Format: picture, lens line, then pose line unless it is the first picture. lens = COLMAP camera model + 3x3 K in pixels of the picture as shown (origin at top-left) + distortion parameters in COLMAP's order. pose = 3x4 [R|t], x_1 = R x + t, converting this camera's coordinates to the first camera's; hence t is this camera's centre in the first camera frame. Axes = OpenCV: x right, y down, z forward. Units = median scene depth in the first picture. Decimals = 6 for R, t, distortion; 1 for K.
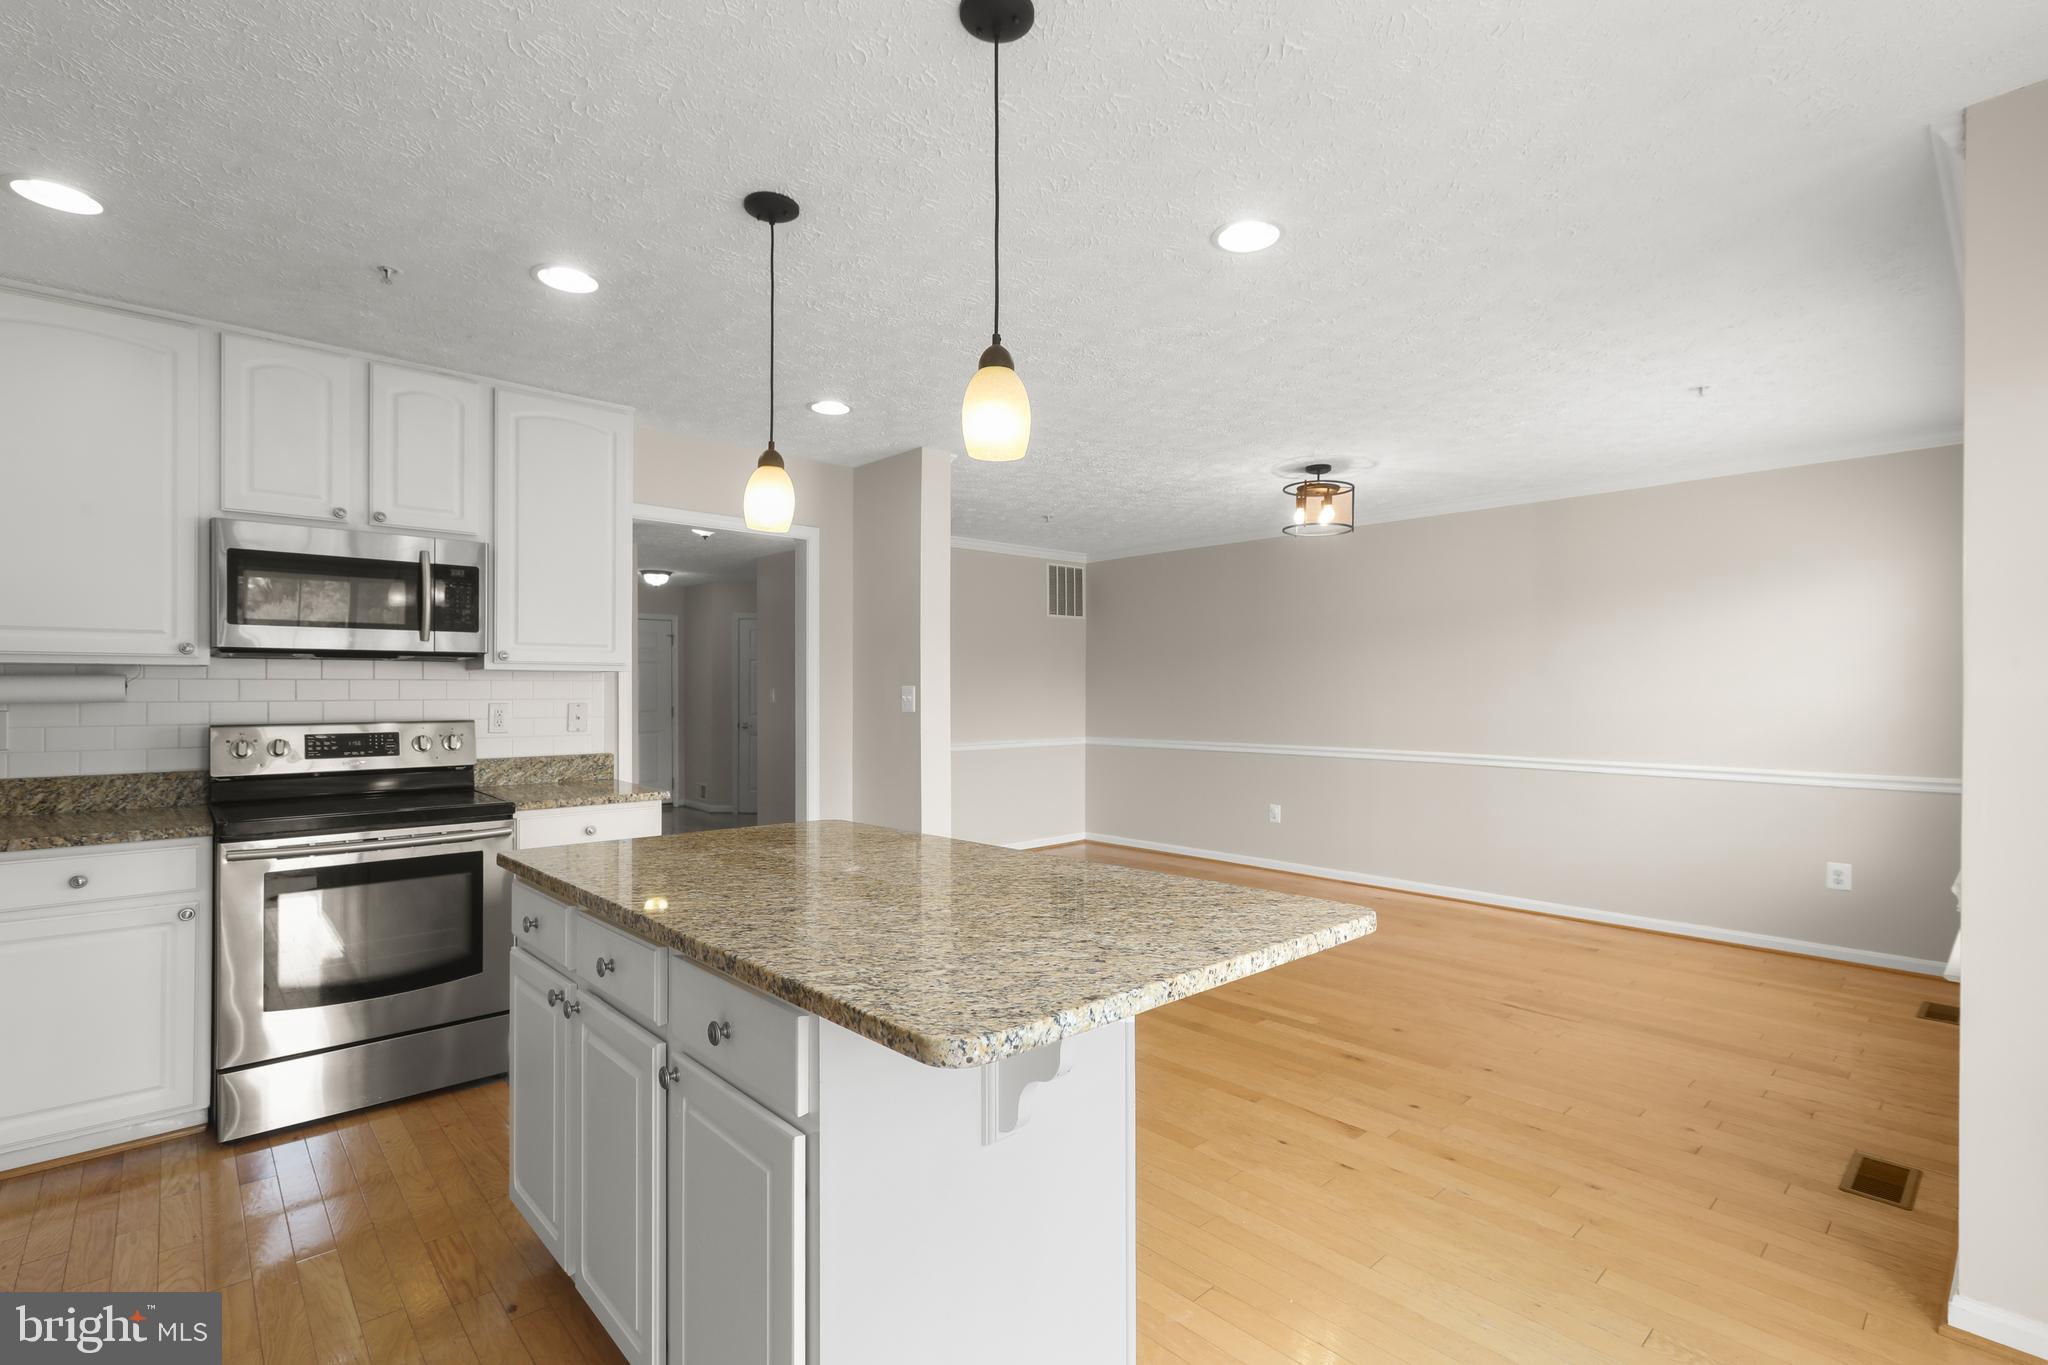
lens RADIAL K [[945.1, 0, 1041.5], [0, 945.1, 685.7], [0, 0, 1]] dist [0.001688, 0.001228]
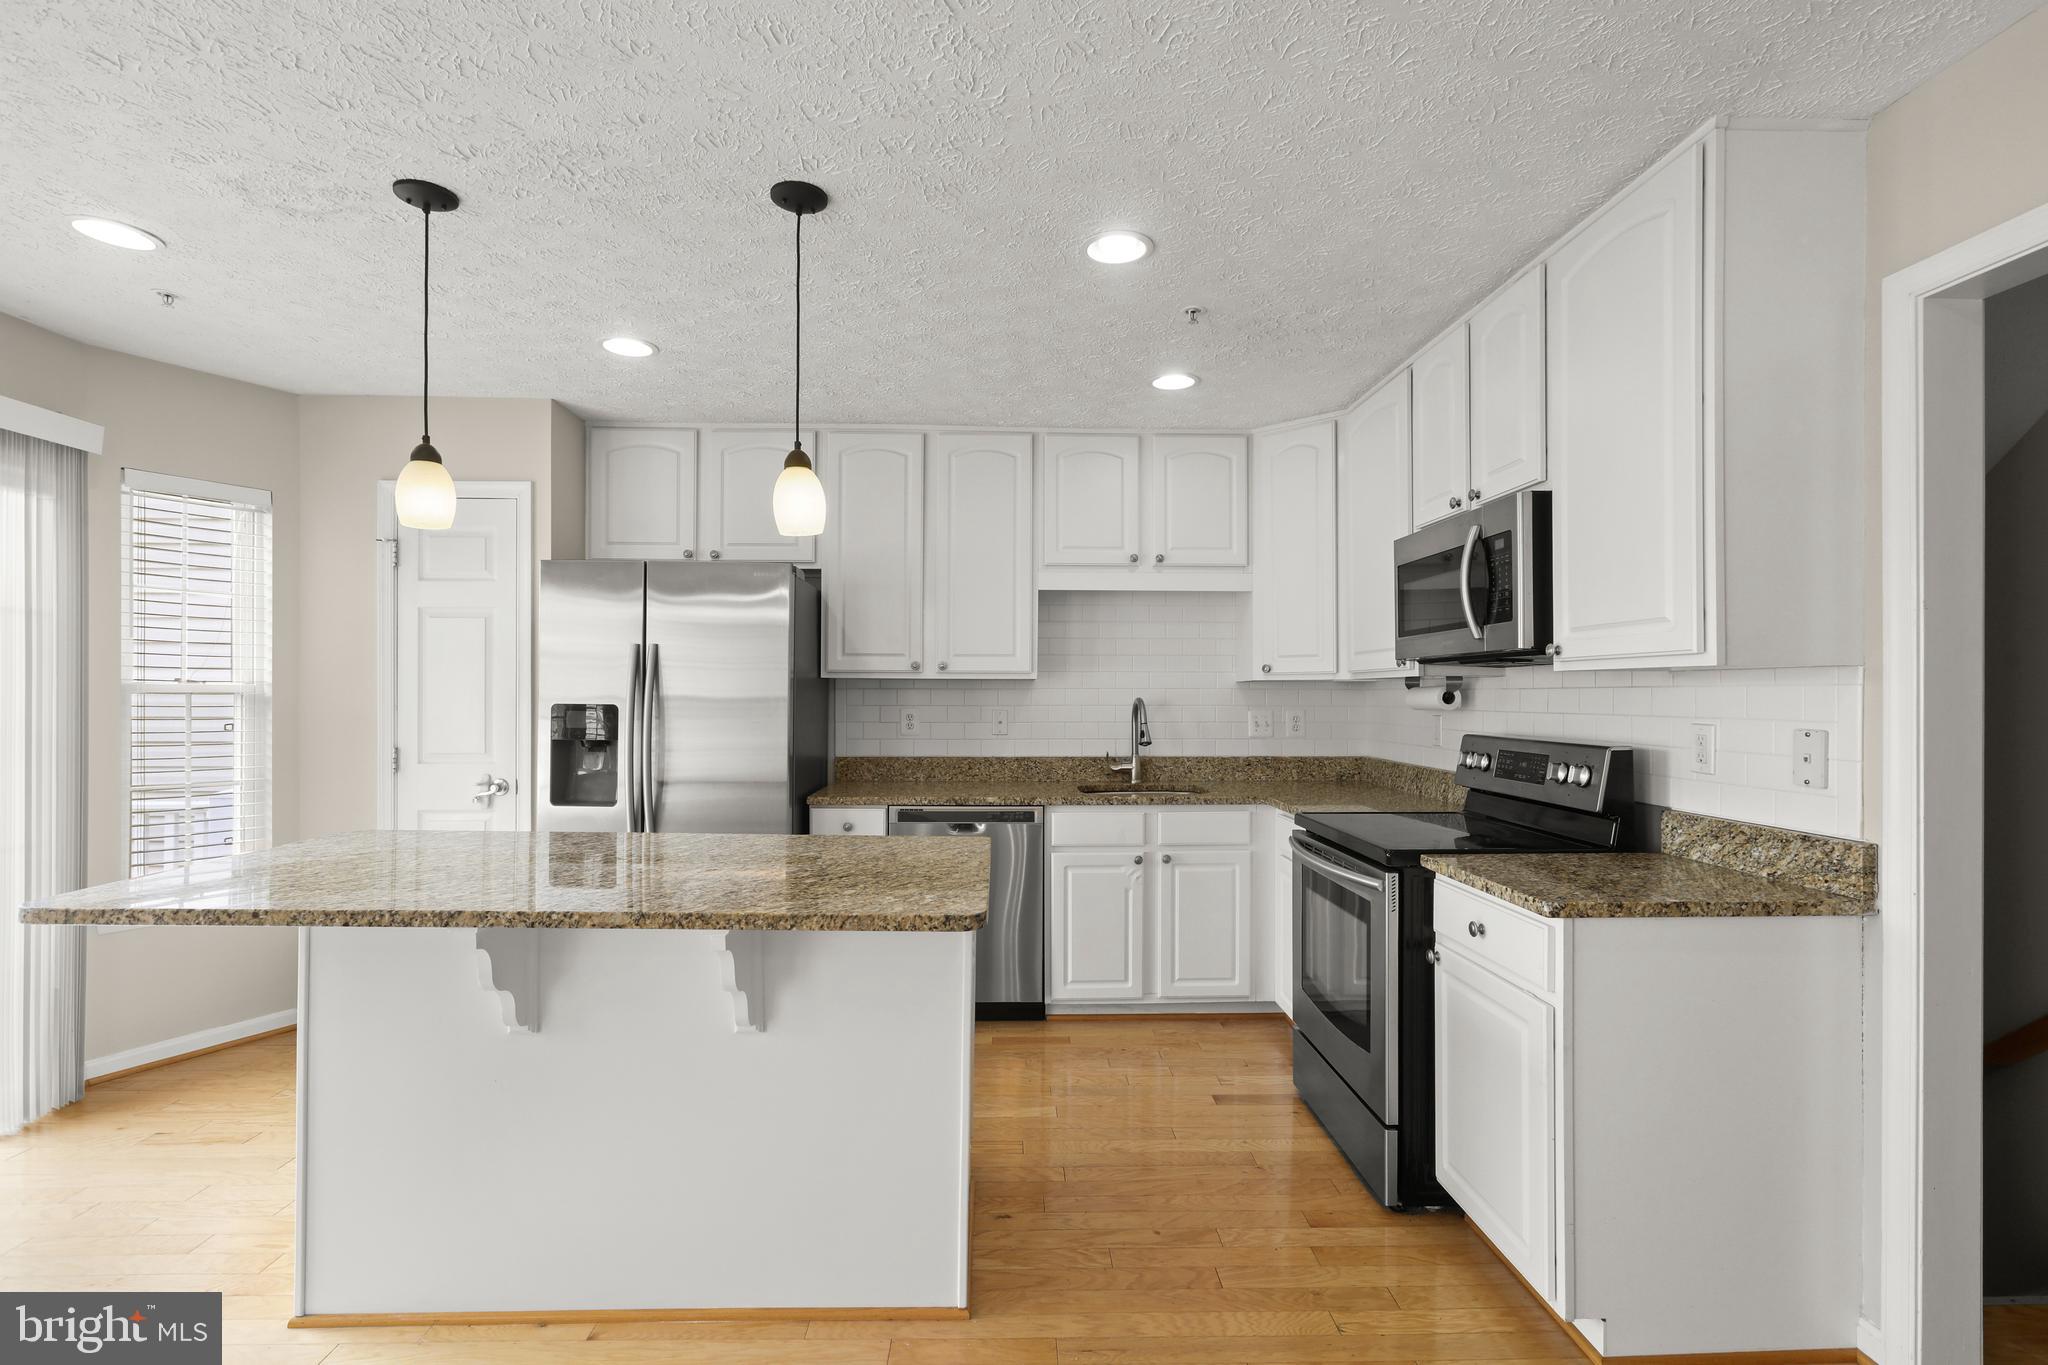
lens RADIAL K [[945.5, 0, 1024.4], [0, 945.5, 693.4], [0, 0, 1]] dist [-0.000562, 0.000767]
pose [[-0.659925, -0.002595, -0.751327, 0.189102], [-0.000597, 0.999996, -0.002929, 0.000849], [0.751331, -0.001484, -0.659923, 1.213024]]
